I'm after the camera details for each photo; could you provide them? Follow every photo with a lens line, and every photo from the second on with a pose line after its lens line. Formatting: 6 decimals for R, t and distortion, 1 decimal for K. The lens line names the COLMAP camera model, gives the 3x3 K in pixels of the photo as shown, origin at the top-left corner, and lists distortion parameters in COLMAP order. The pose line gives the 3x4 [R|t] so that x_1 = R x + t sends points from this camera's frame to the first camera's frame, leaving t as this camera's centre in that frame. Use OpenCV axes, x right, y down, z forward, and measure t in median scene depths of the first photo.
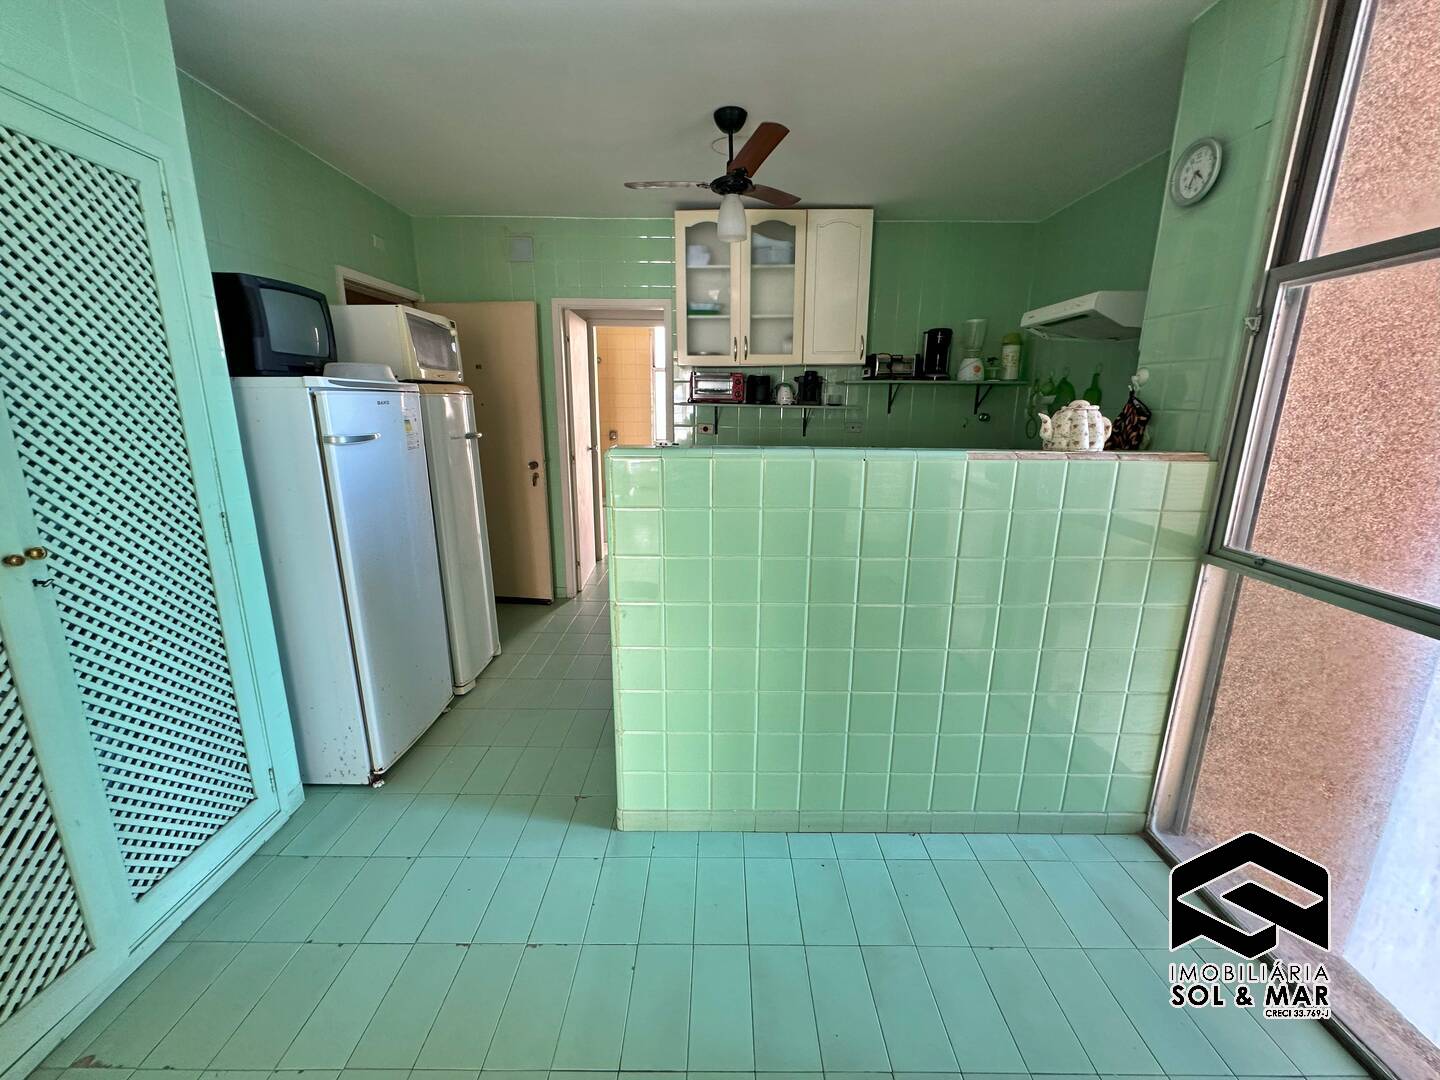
lens RADIAL K [[572.9, 0, 718.3], [0, 572.9, 542.9], [0, 0, 1]] dist [-0.002231, 0.000577]
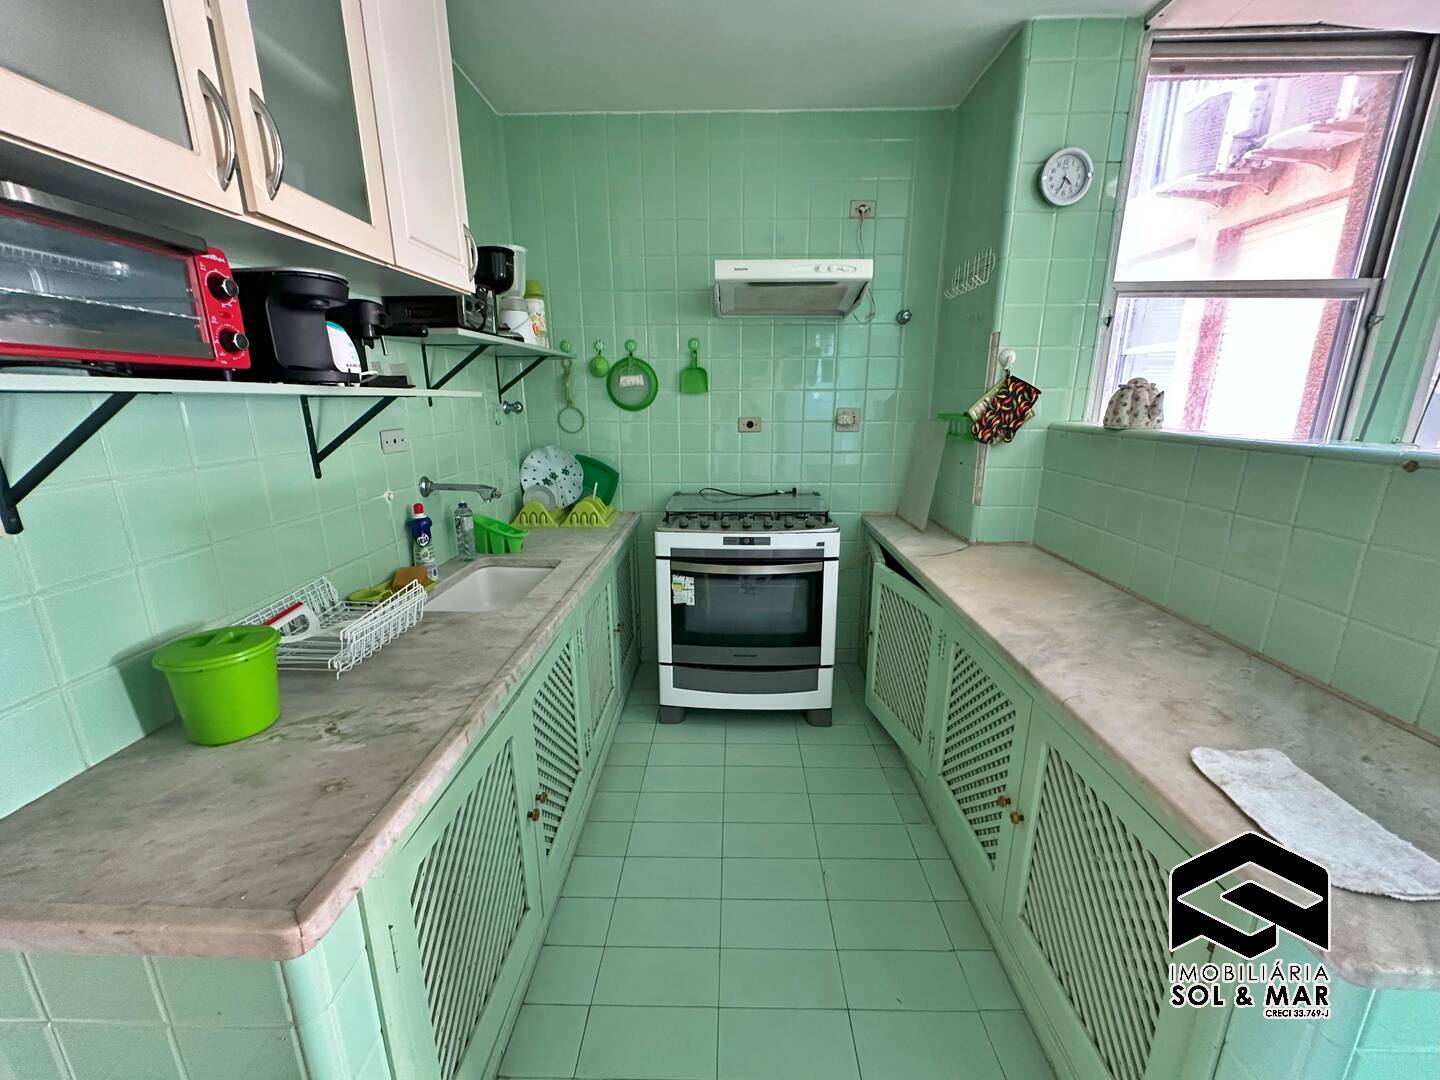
lens RADIAL K [[572.9, 0, 720.5], [0, 572.9, 541.0], [0, 0, 1]] dist [-0.002231, 0.000577]
pose [[0.023060, -0.257687, 0.965953, -0.362995], [0.240794, 0.939197, 0.244801, -0.324037], [-0.970302, 0.226951, 0.083707, 1.361902]]
